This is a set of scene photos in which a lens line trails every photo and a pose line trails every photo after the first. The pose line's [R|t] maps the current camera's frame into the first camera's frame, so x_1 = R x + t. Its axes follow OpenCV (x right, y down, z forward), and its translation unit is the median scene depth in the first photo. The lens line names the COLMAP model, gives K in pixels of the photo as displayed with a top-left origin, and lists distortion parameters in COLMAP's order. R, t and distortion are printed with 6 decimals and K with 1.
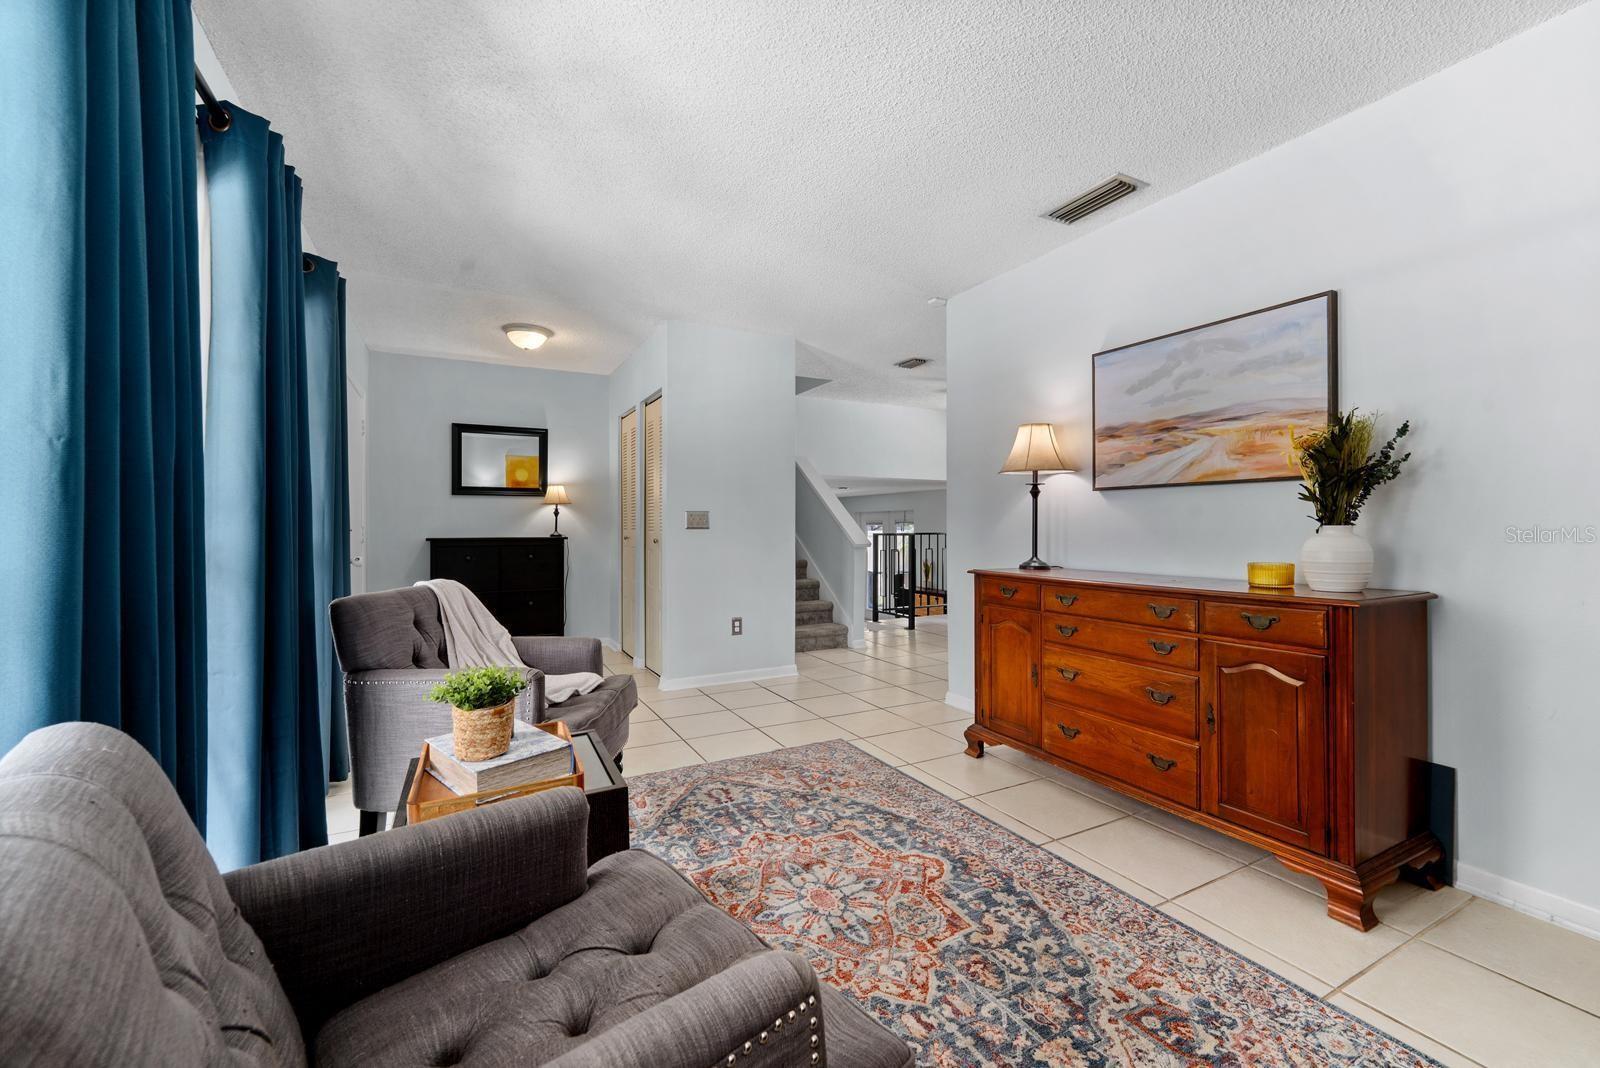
lens RADIAL K [[655.7, 0, 800.0], [0, 655.7, 534.0], [0, 0, 1]] dist [-0.001075, 0.000085]
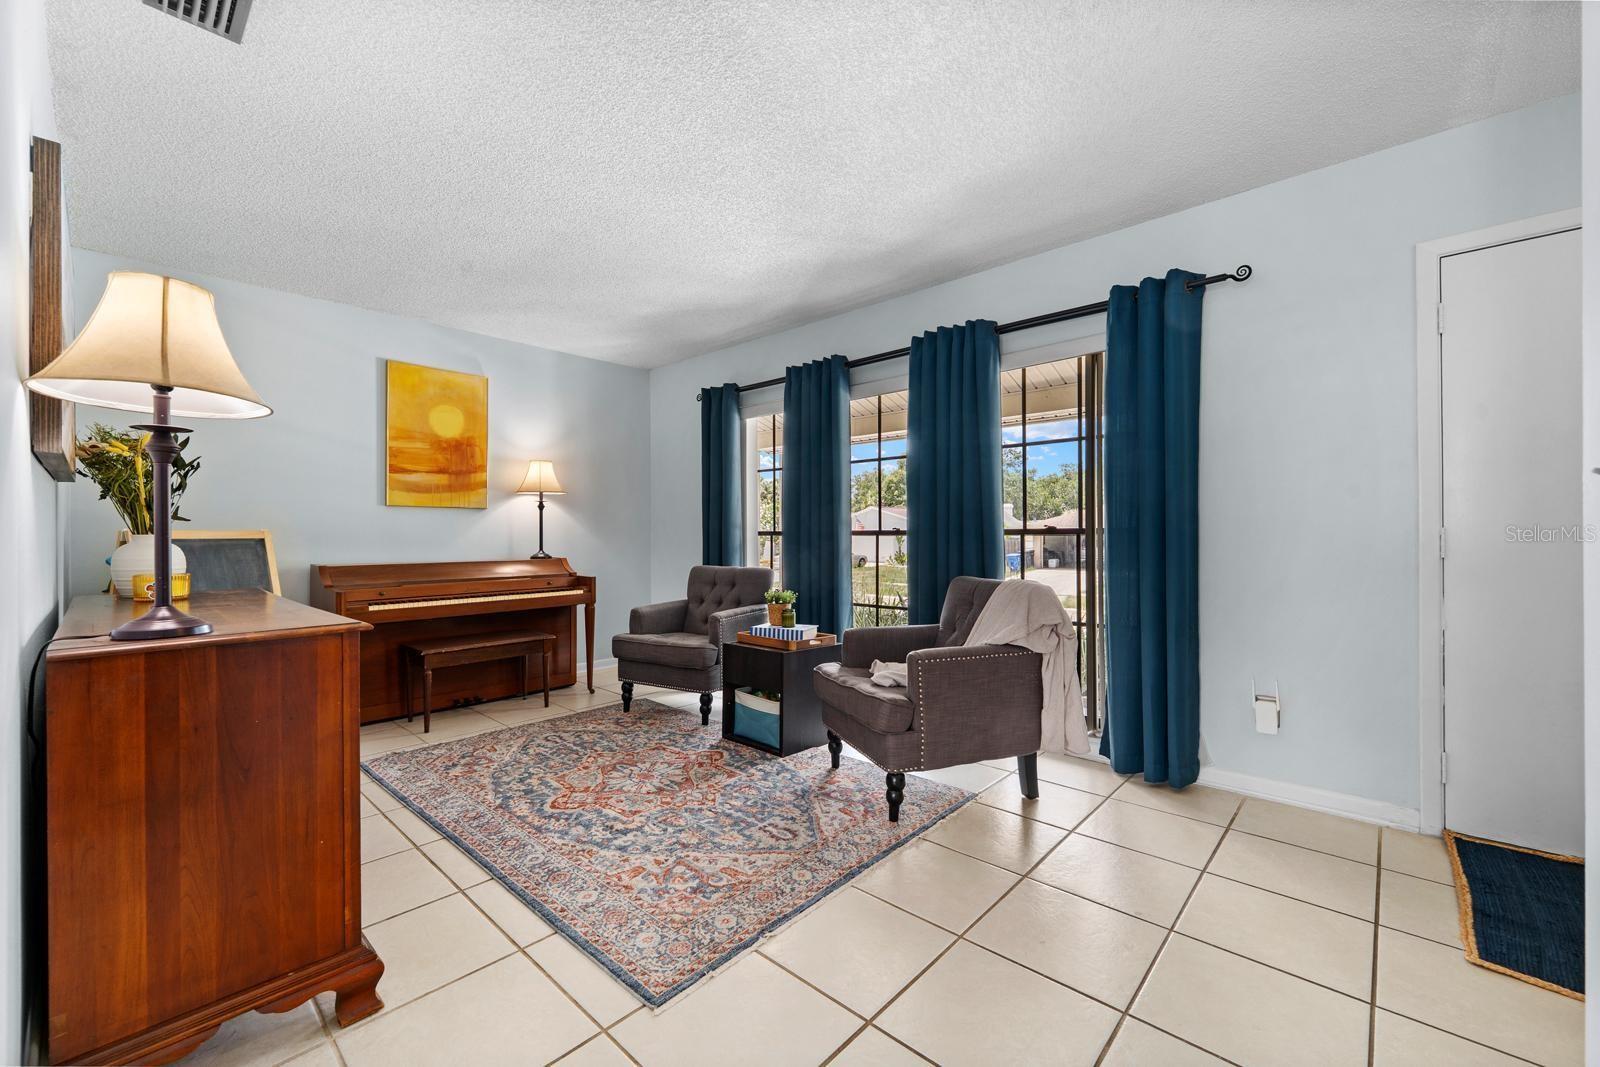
lens RADIAL K [[655.7, 0, 800.0], [0, 655.7, 533.5], [0, 0, 1]] dist [-0.001075, 0.000085]
pose [[-0.942309, 0.006189, -0.334686, 0.167728], [0.004196, 0.999969, 0.006676, -0.014807], [0.334717, 0.004887, -0.942306, 2.112761]]
